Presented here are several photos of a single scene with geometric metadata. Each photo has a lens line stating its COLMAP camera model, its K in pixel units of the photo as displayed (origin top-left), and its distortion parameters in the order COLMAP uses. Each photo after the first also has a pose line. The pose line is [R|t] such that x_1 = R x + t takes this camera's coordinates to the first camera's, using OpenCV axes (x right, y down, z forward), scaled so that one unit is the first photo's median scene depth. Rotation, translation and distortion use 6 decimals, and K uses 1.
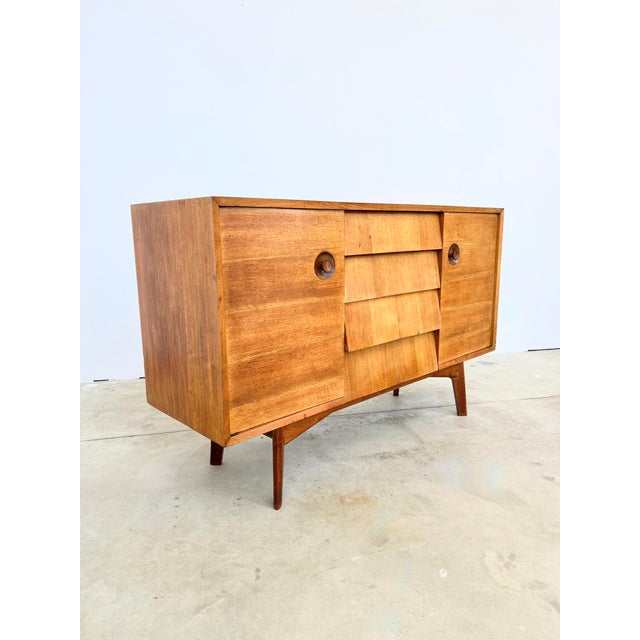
lens RADIAL K [[481.5, 0, 317.5], [0, 481.5, 324.2], [0, 0, 1]] dist [0.096046, -0.151592]
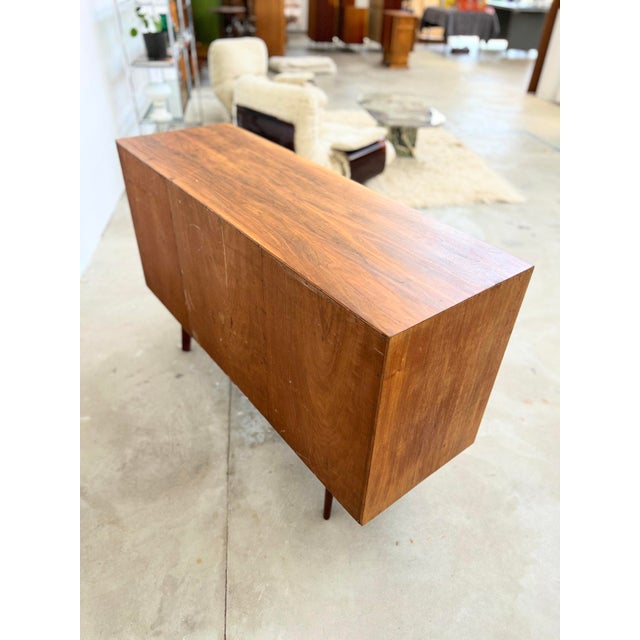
lens RADIAL K [[481.5, 0, 317.5], [0, 481.5, 324.2], [0, 0, 1]] dist [0.096046, -0.151592]
pose [[0.086427, -0.581756, 0.808758, -0.897359], [0.155003, 0.809762, 0.565914, -0.632210], [-0.984126, 0.076450, 0.160159, 1.018324]]
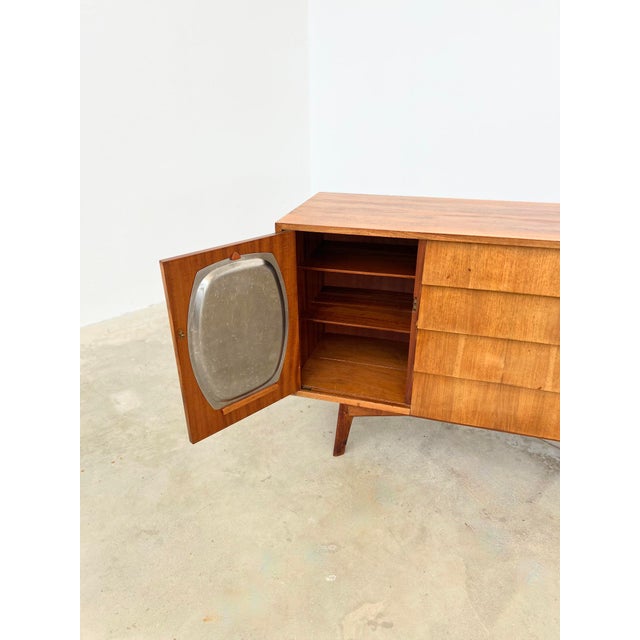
lens RADIAL K [[481.5, 0, 317.5], [0, 481.5, 324.2], [0, 0, 1]] dist [0.096046, -0.151592]
pose [[0.501881, 0.392258, -0.770876, 0.750063], [-0.159179, 0.917916, 0.363445, -0.398448], [0.850164, -0.059699, 0.523123, 0.317112]]
